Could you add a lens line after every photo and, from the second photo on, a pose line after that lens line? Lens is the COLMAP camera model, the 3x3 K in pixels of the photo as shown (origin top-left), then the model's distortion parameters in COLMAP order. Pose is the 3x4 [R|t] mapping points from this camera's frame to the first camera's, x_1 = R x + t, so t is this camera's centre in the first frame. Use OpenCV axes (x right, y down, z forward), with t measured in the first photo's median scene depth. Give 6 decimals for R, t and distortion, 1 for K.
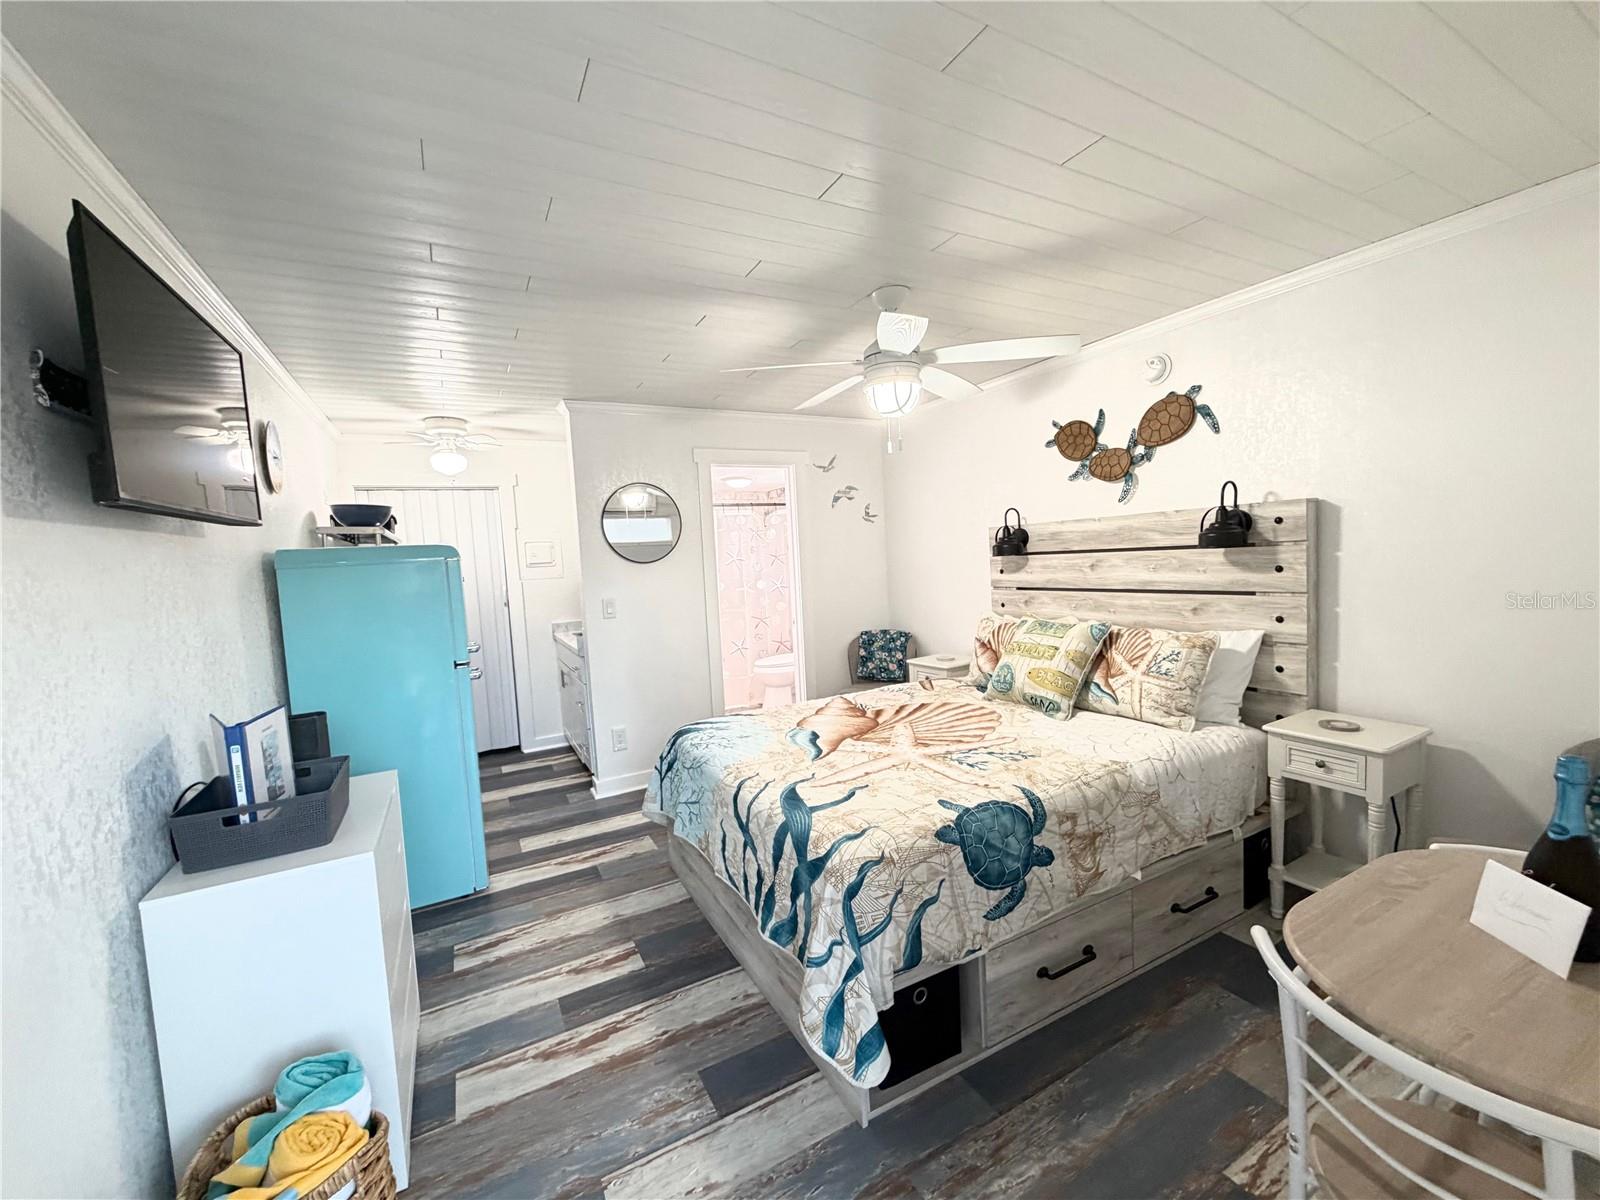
lens RADIAL K [[638.2, 0, 795.2], [0, 638.2, 600.1], [0, 0, 1]] dist [0.000545, -0.000276]
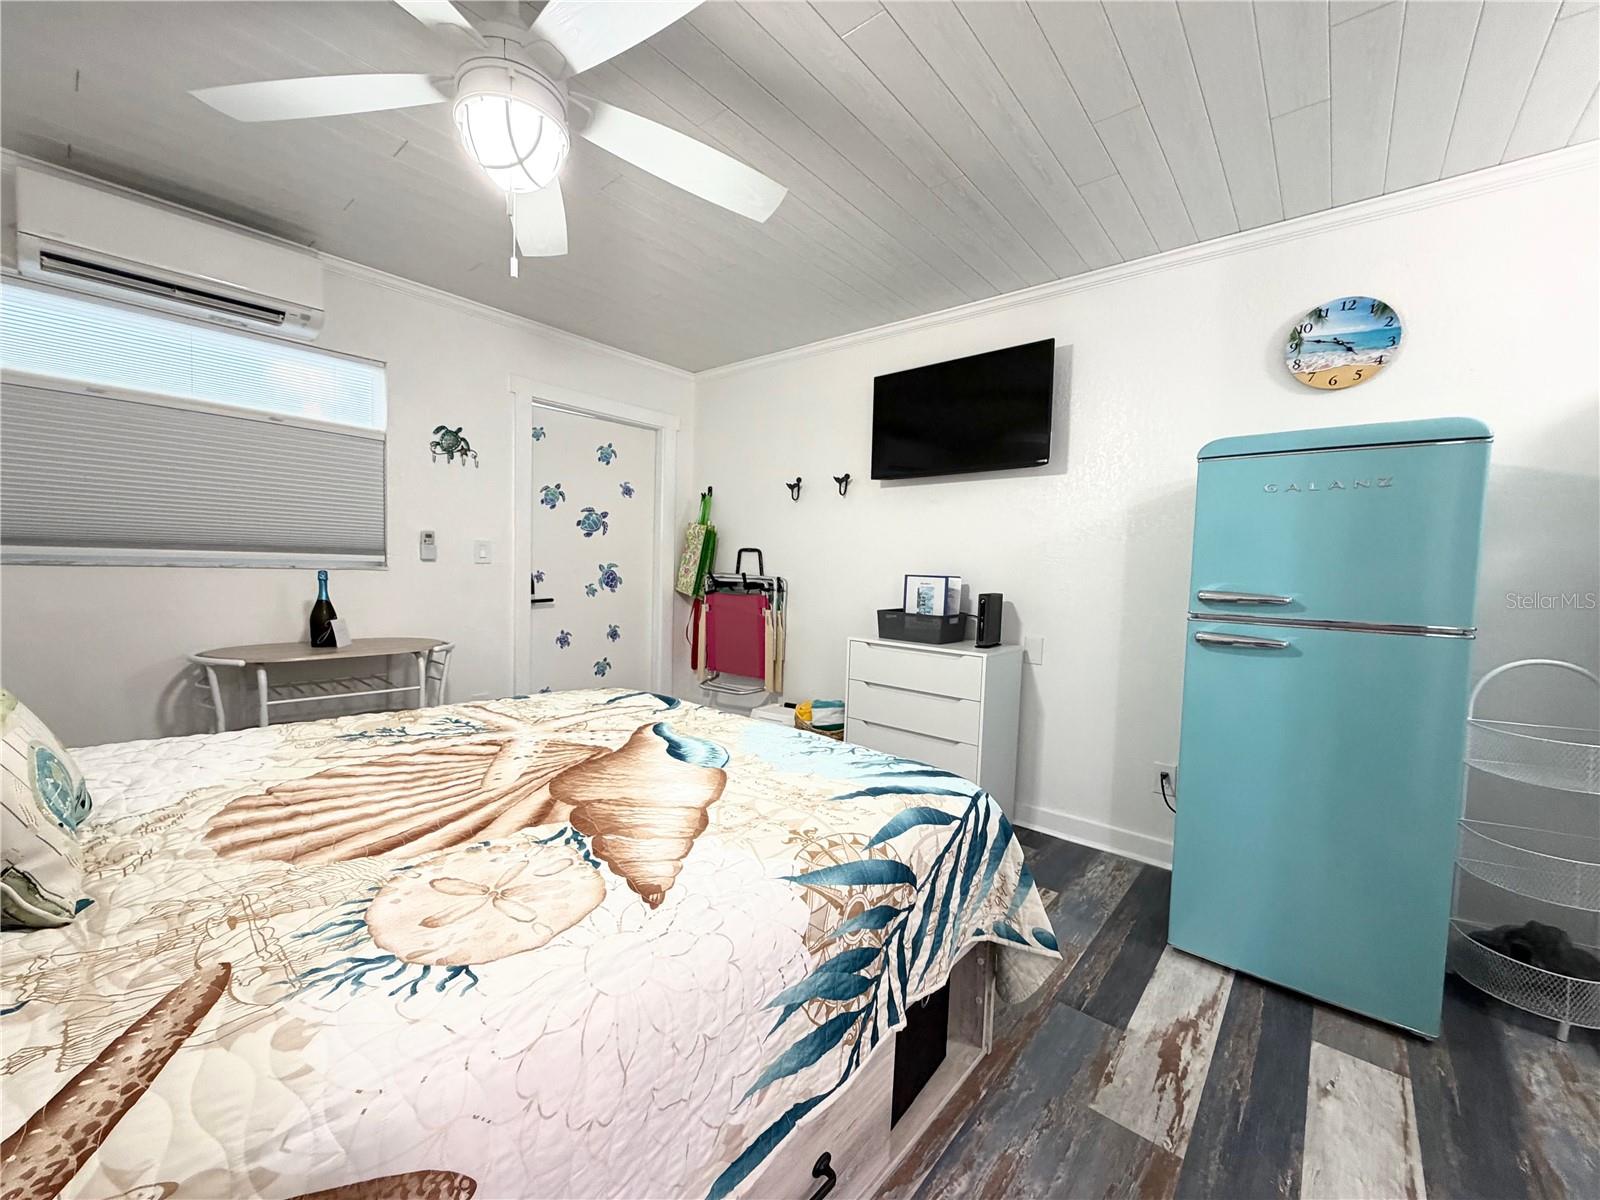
lens RADIAL K [[638.2, 0, 797.7], [0, 638.2, 601.3], [0, 0, 1]] dist [0.000545, -0.000276]
pose [[-0.929955, 0.044582, -0.364960, 0.148182], [-0.008380, 0.989793, 0.142264, -0.010360], [0.367577, 0.135357, -0.920090, 1.728332]]
